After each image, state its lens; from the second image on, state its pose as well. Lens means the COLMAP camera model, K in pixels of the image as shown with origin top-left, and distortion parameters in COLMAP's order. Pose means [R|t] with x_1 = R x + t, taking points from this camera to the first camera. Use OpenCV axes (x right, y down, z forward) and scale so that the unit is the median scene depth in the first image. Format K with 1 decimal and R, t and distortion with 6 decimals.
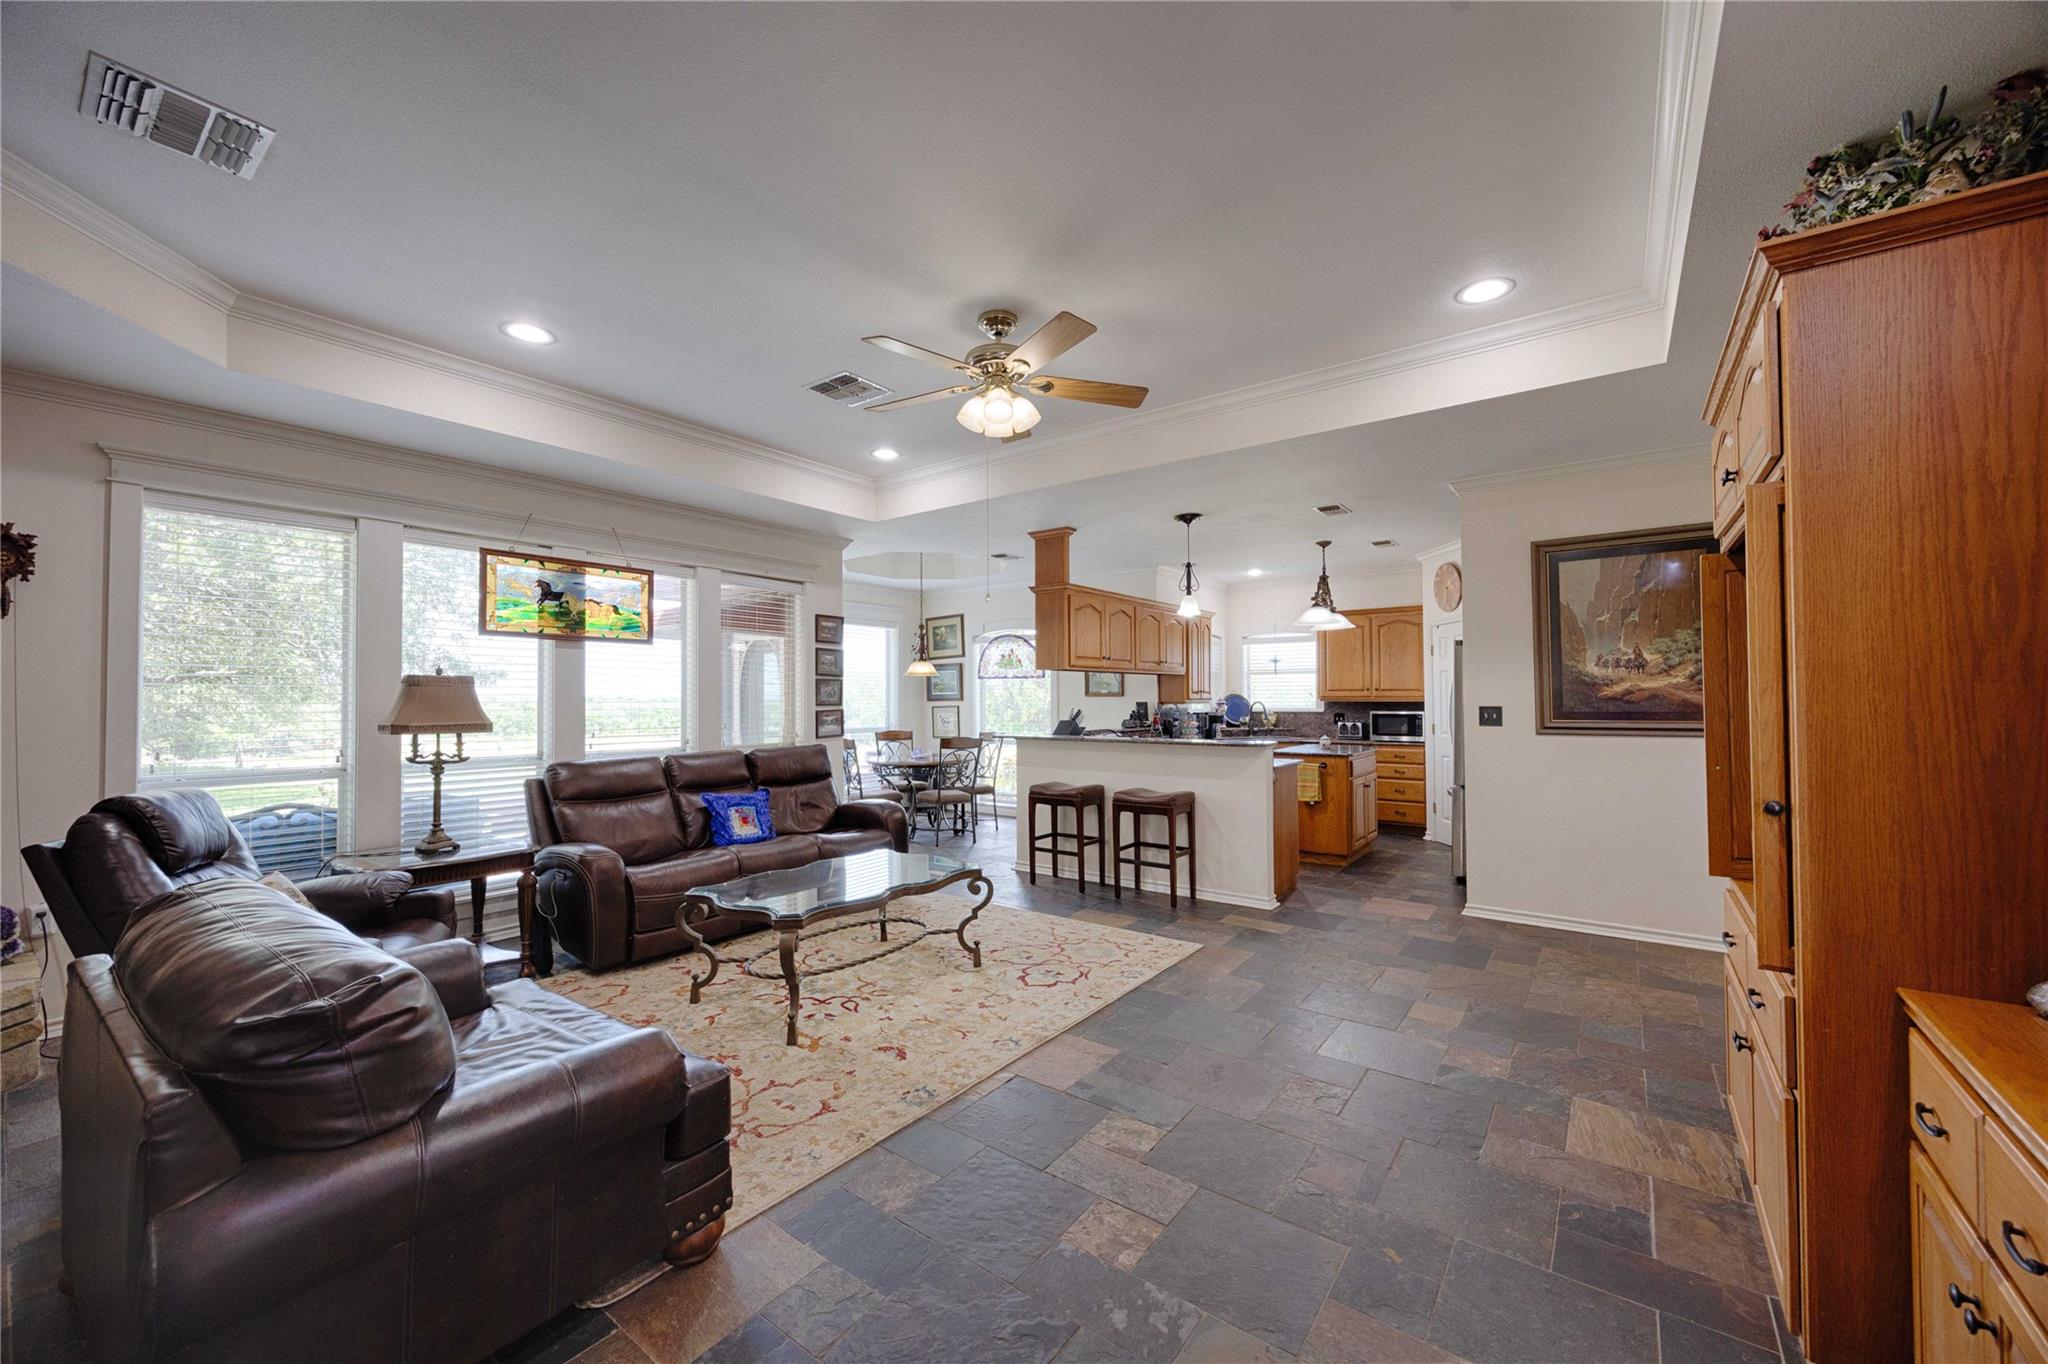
lens RADIAL K [[793.4, 0, 1023.1], [0, 793.4, 683.7], [0, 0, 1]] dist [0.001013, -0.000870]
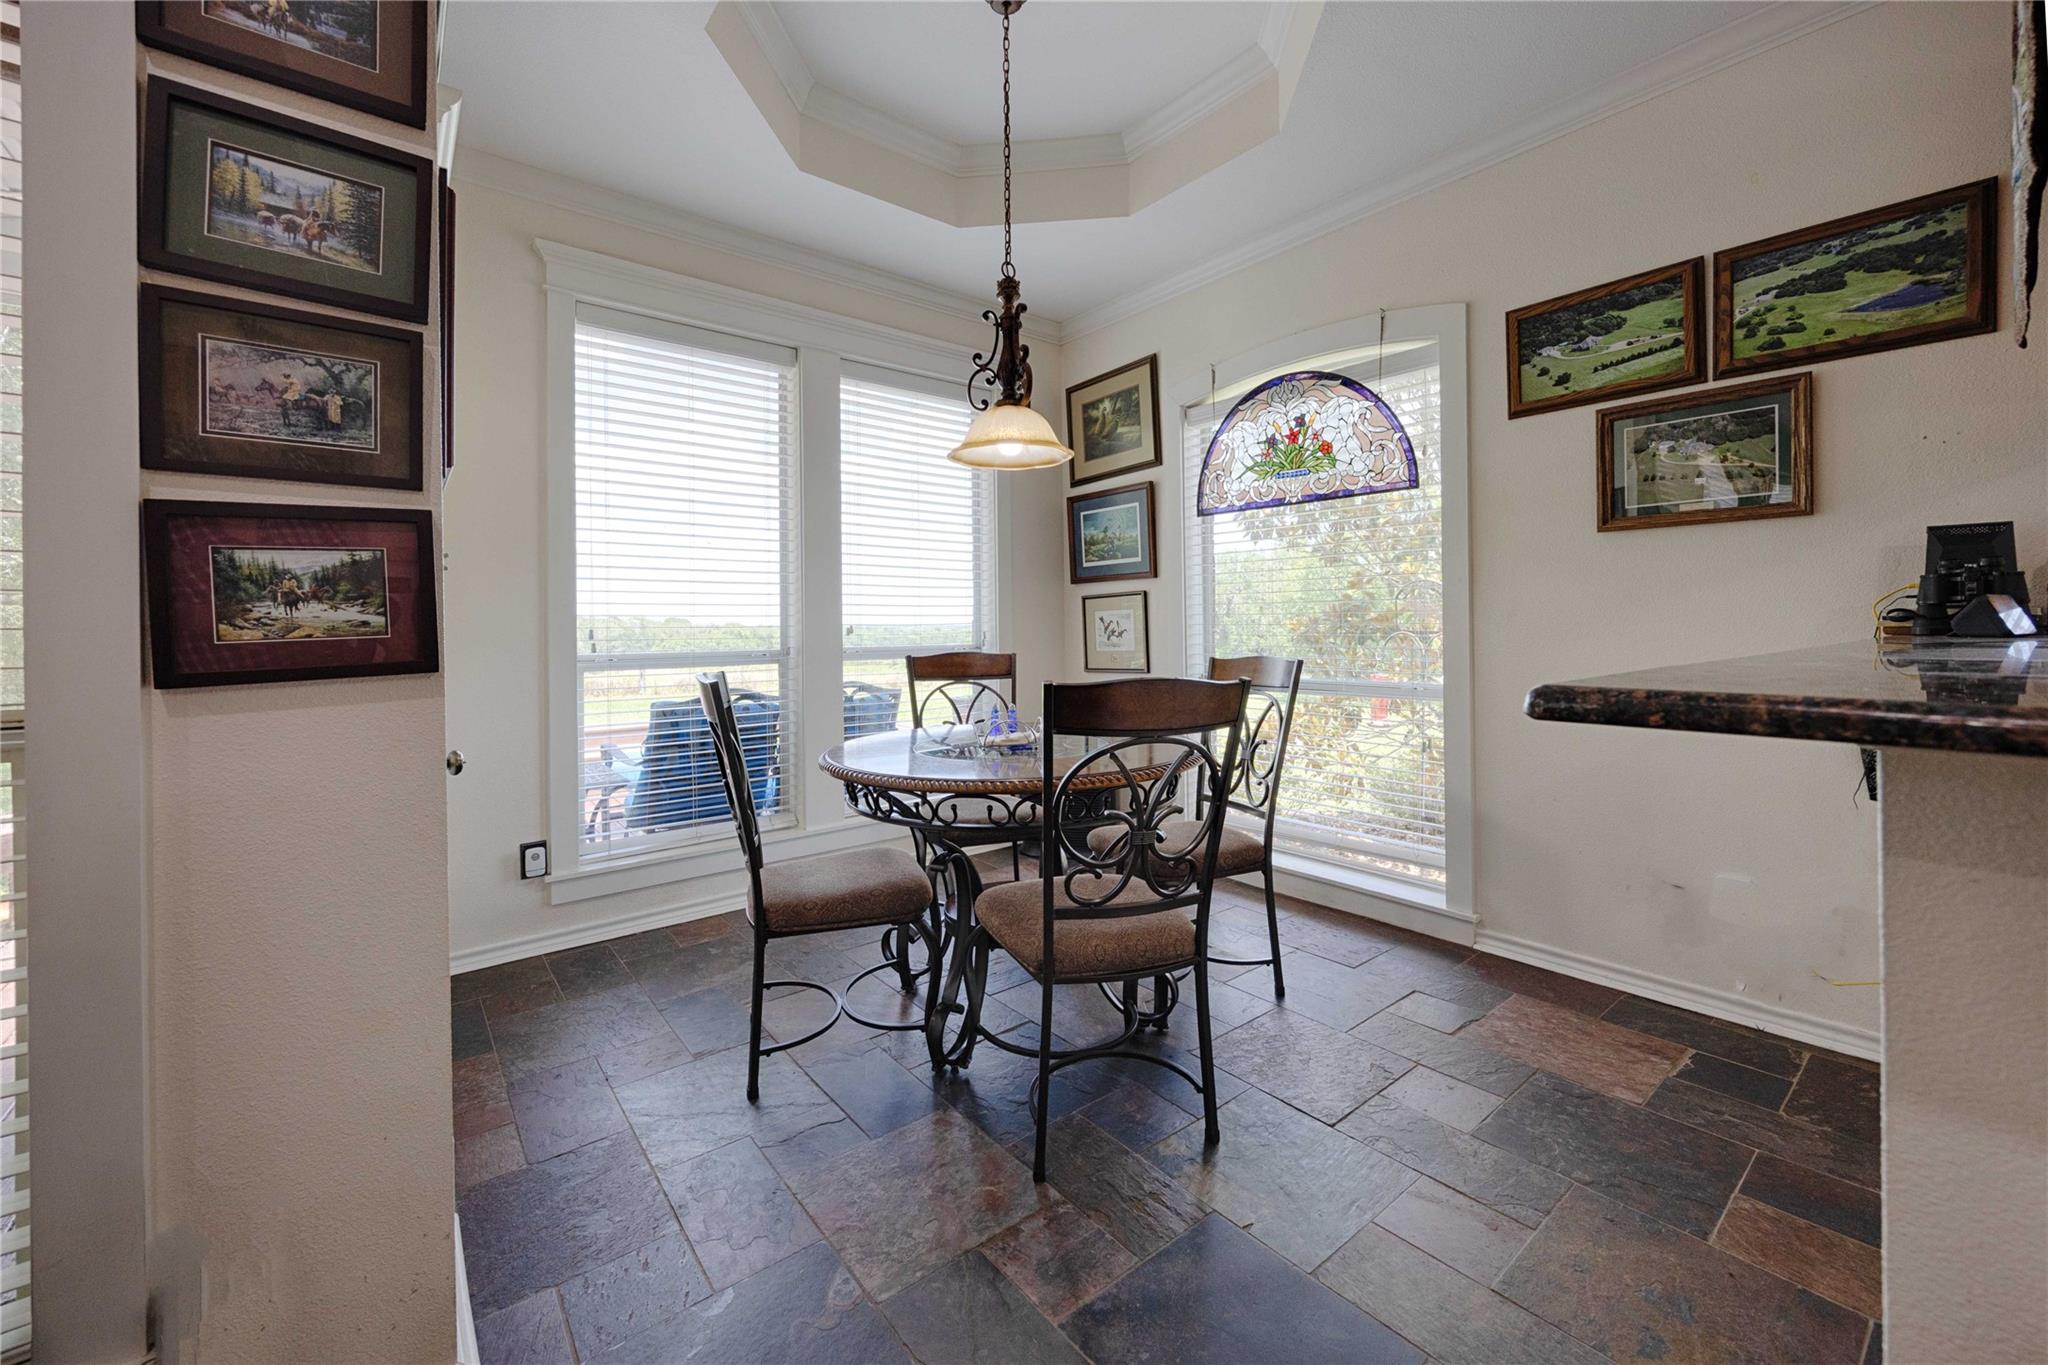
lens RADIAL K [[793.4, 0, 998.8], [0, 793.4, 630.1], [0, 0, 1]] dist [0.001013, -0.000870]
pose [[0.963043, -0.003907, -0.269320, -0.089503], [0.011001, 0.999631, 0.024839, 0.072491], [0.269123, -0.026884, 0.962730, 1.176240]]
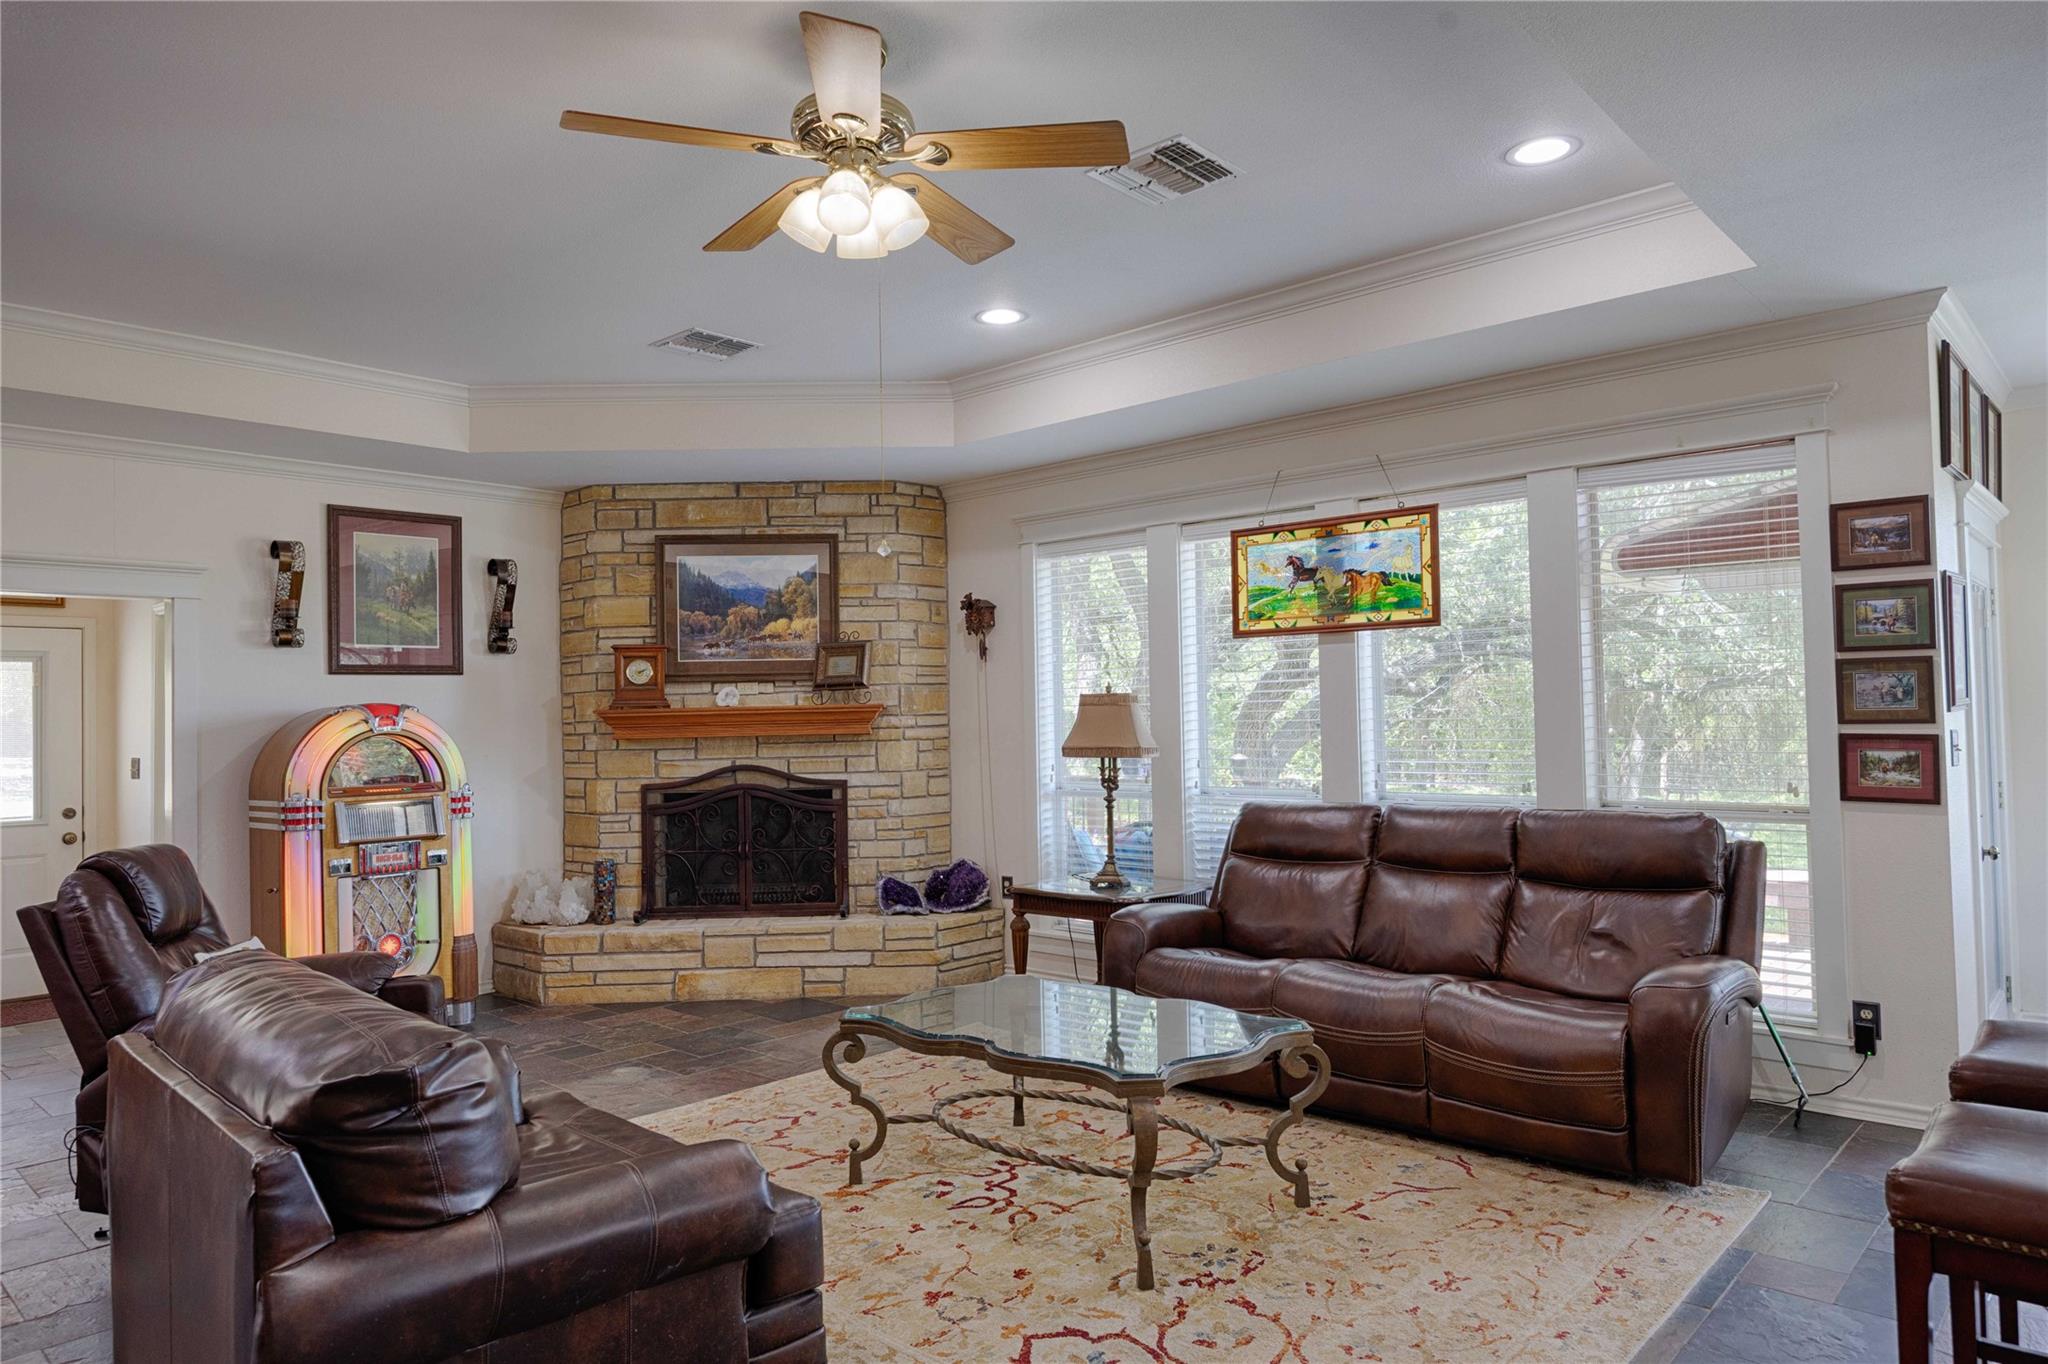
lens RADIAL K [[1293.8, 0, 1032.4], [0, 1293.8, 691.7], [0, 0, 1]] dist [0.006674, 0.000400]
pose [[-0.106986, -0.011771, -0.994191, 0.602770], [0.039298, 0.999099, -0.016058, 0.006185], [0.993484, -0.040787, -0.106427, 0.853264]]
